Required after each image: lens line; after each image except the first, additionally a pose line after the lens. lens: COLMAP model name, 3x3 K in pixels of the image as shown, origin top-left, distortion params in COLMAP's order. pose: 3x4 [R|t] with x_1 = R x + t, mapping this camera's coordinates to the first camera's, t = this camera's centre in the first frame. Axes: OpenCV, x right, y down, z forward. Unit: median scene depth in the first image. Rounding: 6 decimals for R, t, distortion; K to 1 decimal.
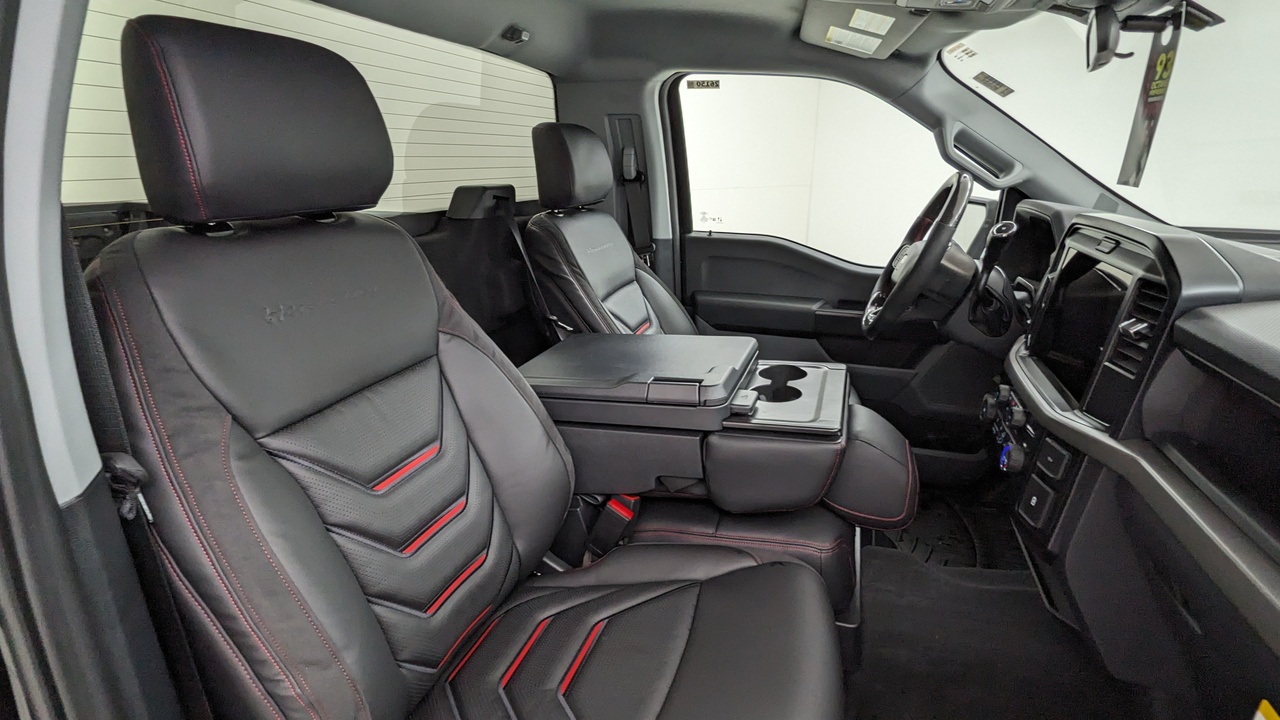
lens RADIAL K [[614.4, 0, 640.0], [0, 614.4, 360.0], [0, 0, 1]] dist [-0.000629, 0.000464]
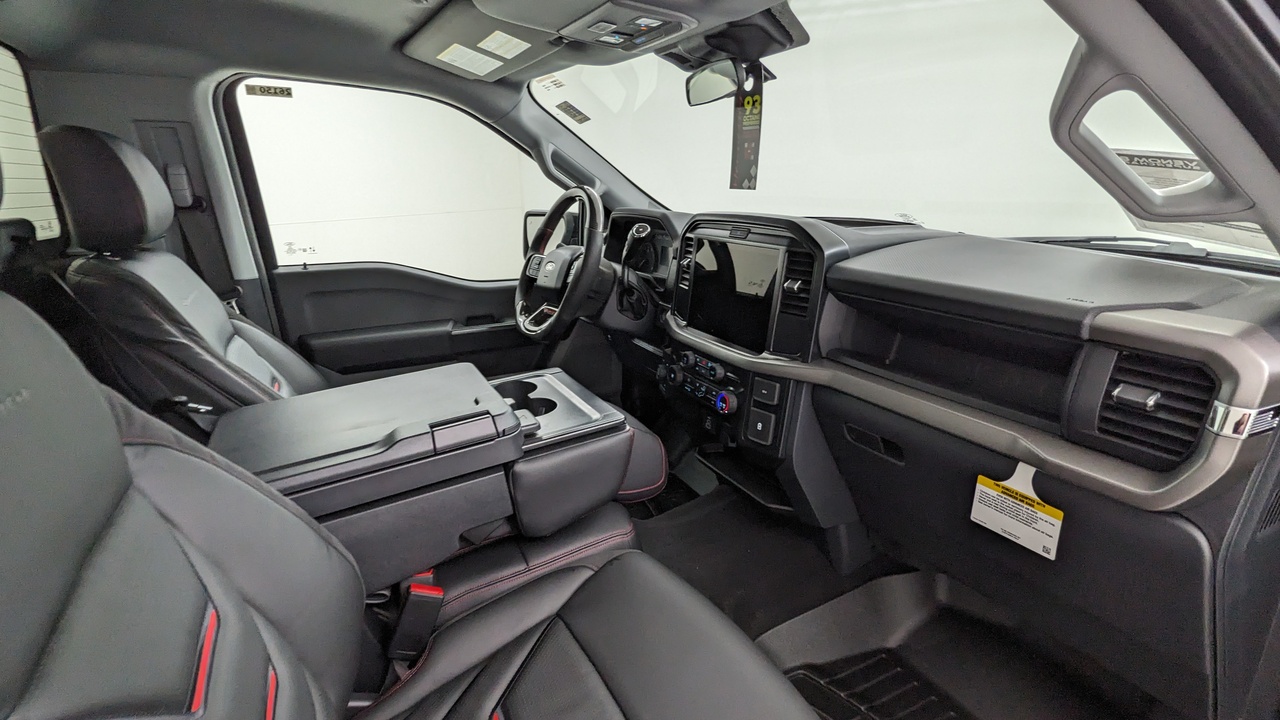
lens RADIAL K [[614.4, 0, 640.0], [0, 614.4, 360.0], [0, 0, 1]] dist [-0.000629, 0.000464]
pose [[0.694524, -0.210877, 0.687872, -0.250230], [0.237929, 0.969607, 0.057018, -0.027062], [-0.678989, 0.124065, 0.723589, 0.123857]]
